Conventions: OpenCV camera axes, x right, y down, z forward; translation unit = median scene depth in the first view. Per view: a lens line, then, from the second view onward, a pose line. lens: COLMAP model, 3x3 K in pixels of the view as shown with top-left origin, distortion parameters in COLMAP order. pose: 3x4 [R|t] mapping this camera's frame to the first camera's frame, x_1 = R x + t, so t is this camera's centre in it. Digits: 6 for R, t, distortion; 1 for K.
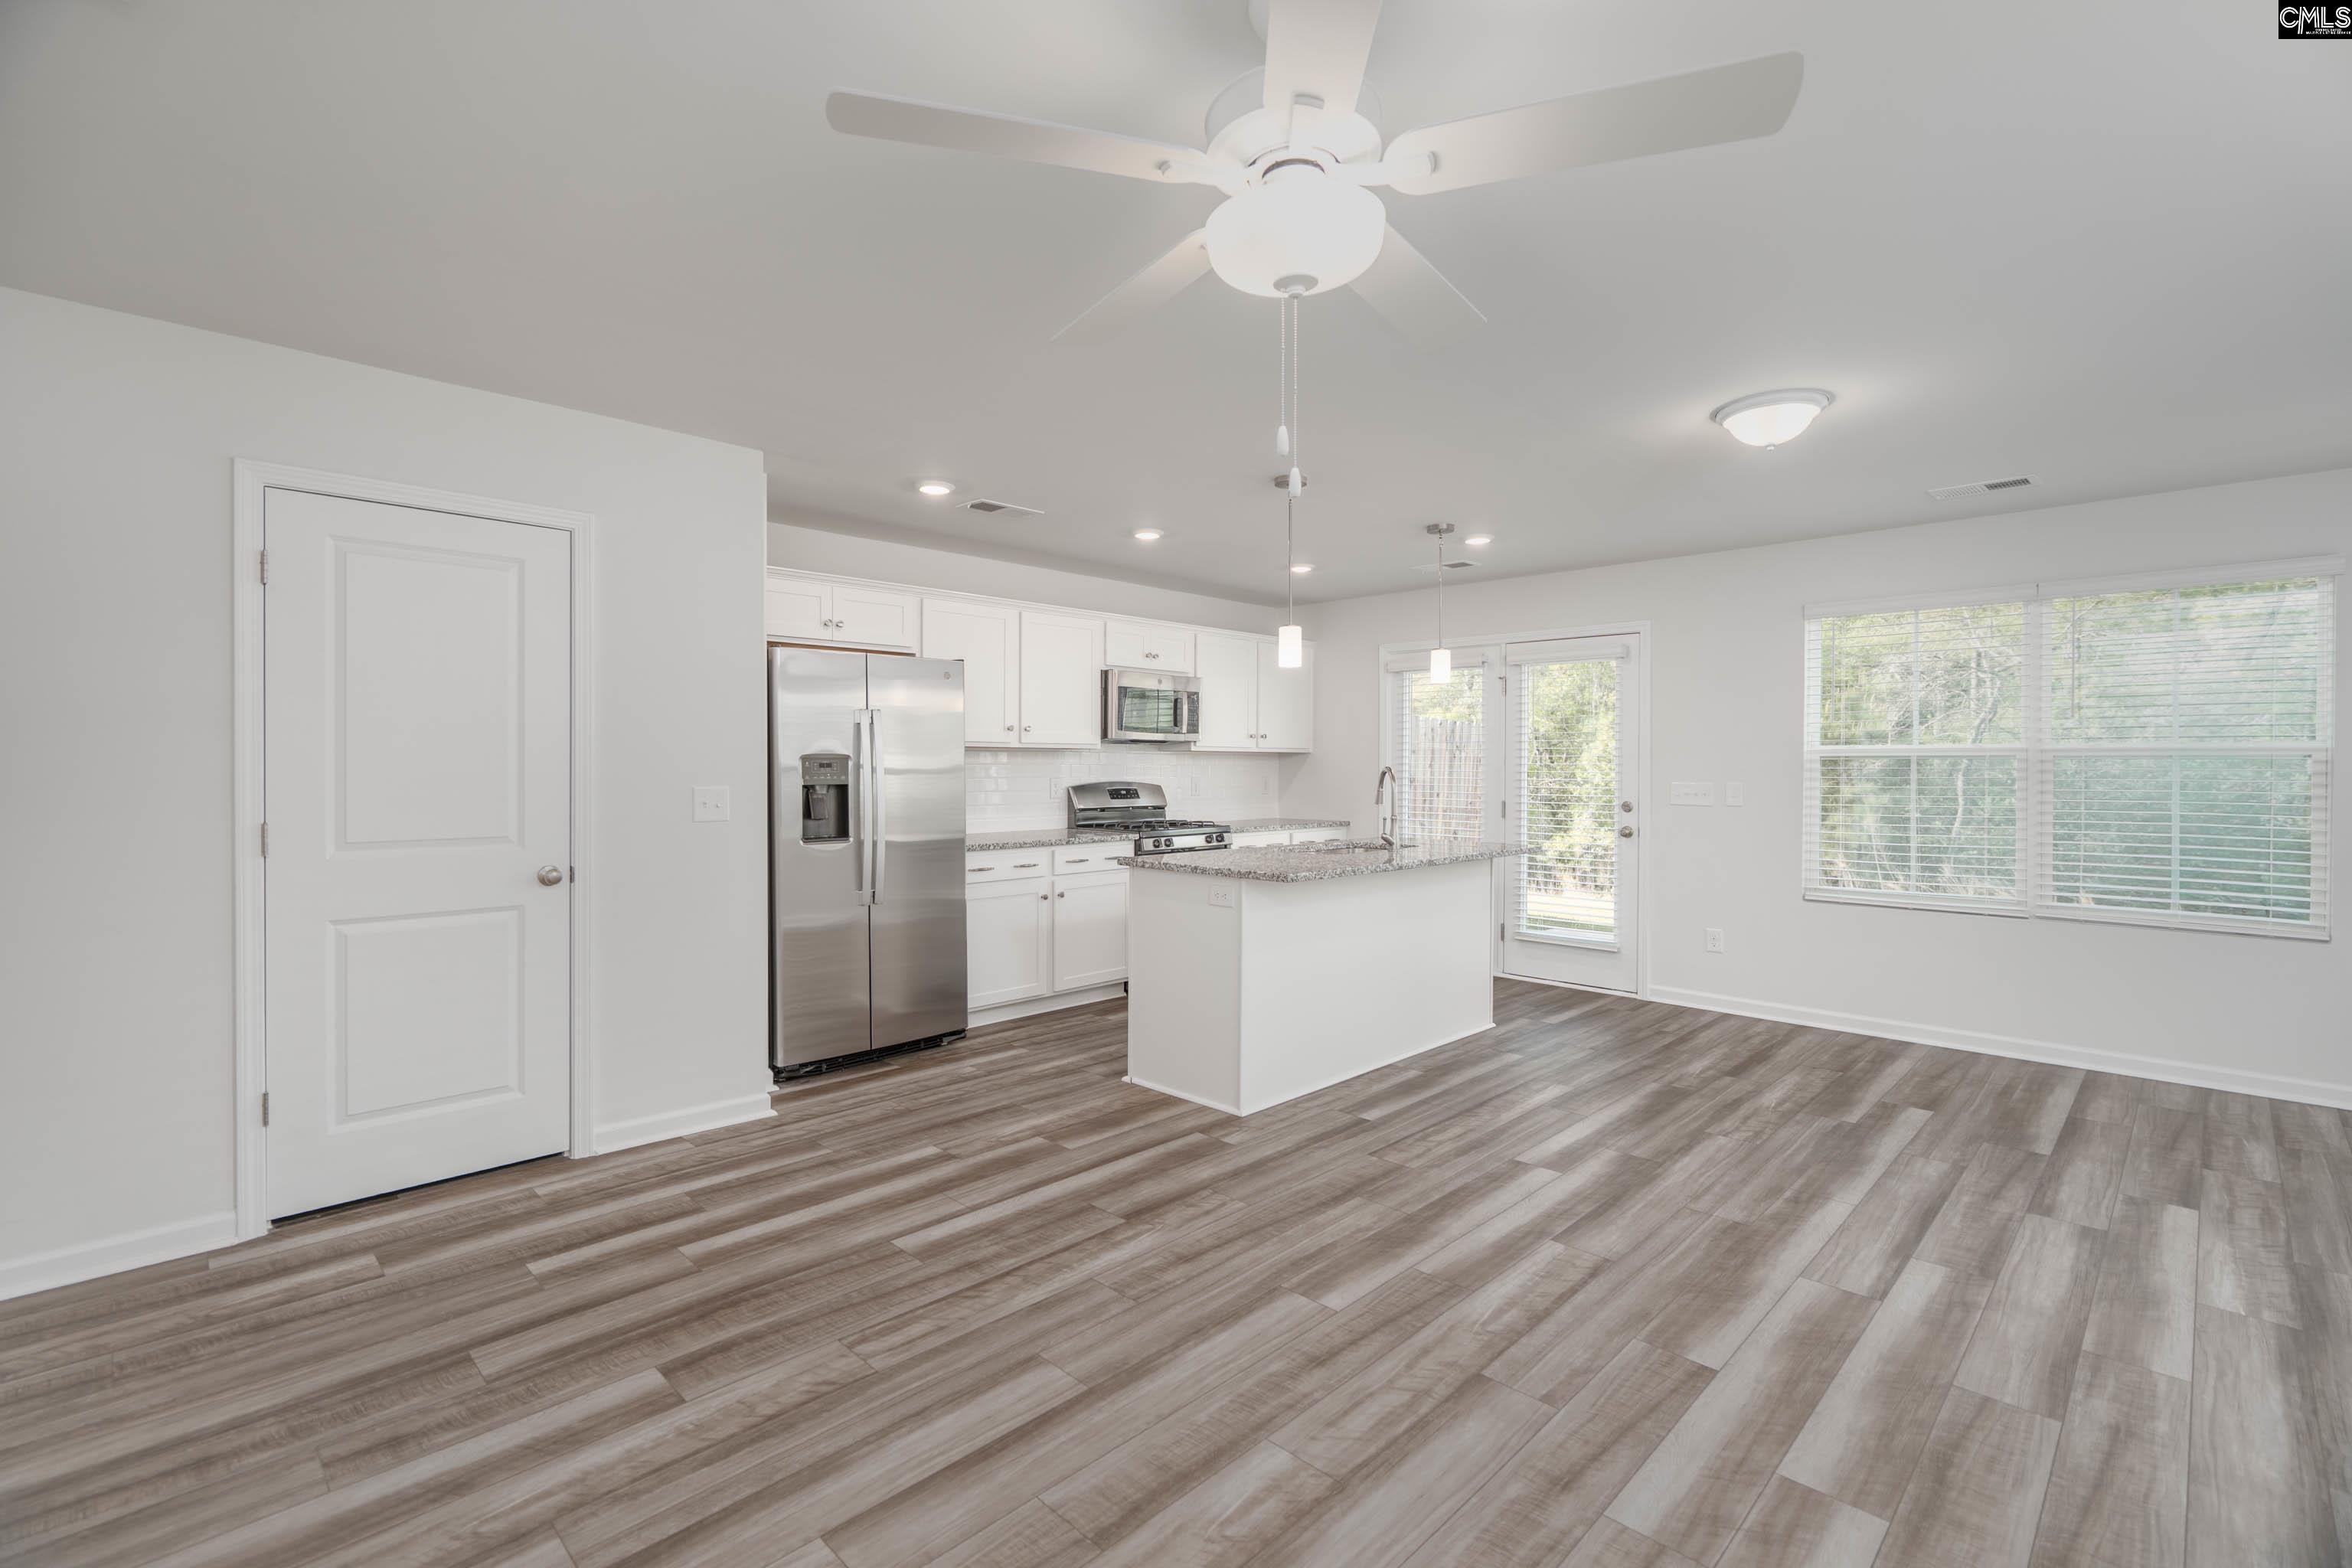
lens RADIAL K [[1050.6, 0, 1167.5], [0, 1050.6, 774.5], [0, 0, 1]] dist [-0.002028, 0.000882]
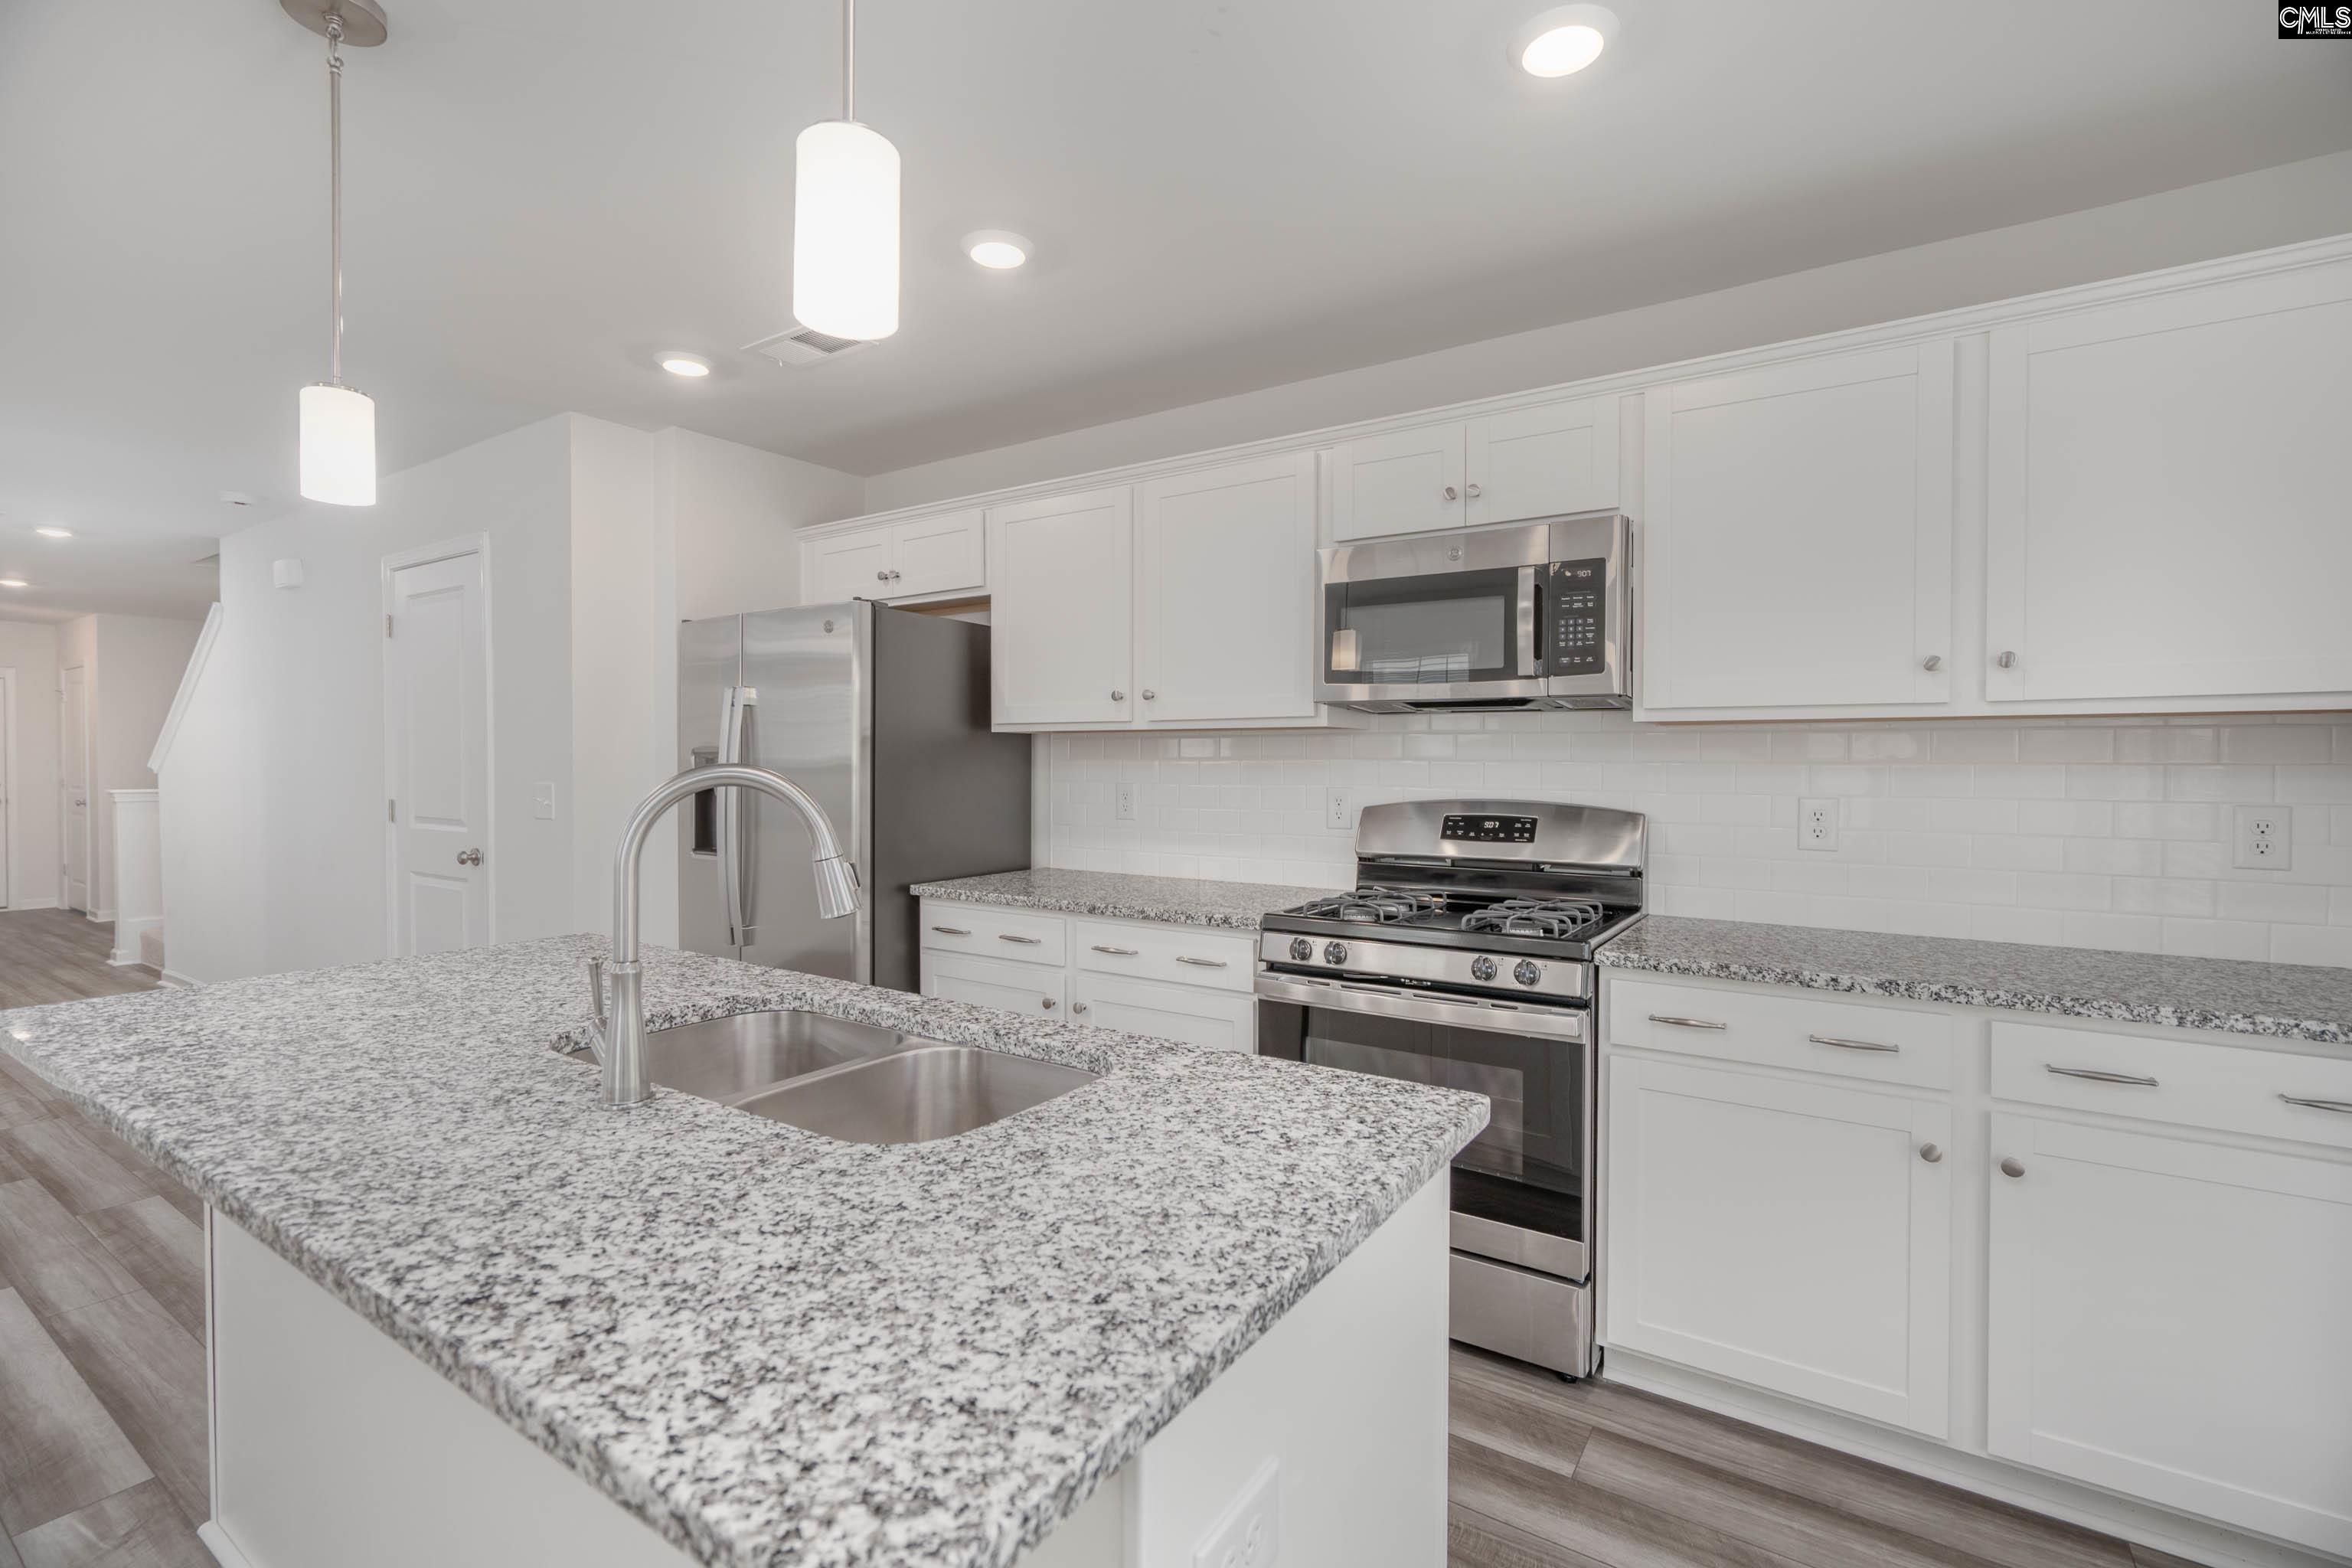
lens RADIAL K [[1050.6, 0, 1167.5], [0, 1050.6, 774.5], [0, 0, 1]] dist [-0.002028, 0.000882]
pose [[0.196464, 0.008480, -0.980474, 0.593602], [-0.012020, 0.999908, 0.006240, -0.007803], [0.980437, 0.010559, 0.196548, 1.316894]]
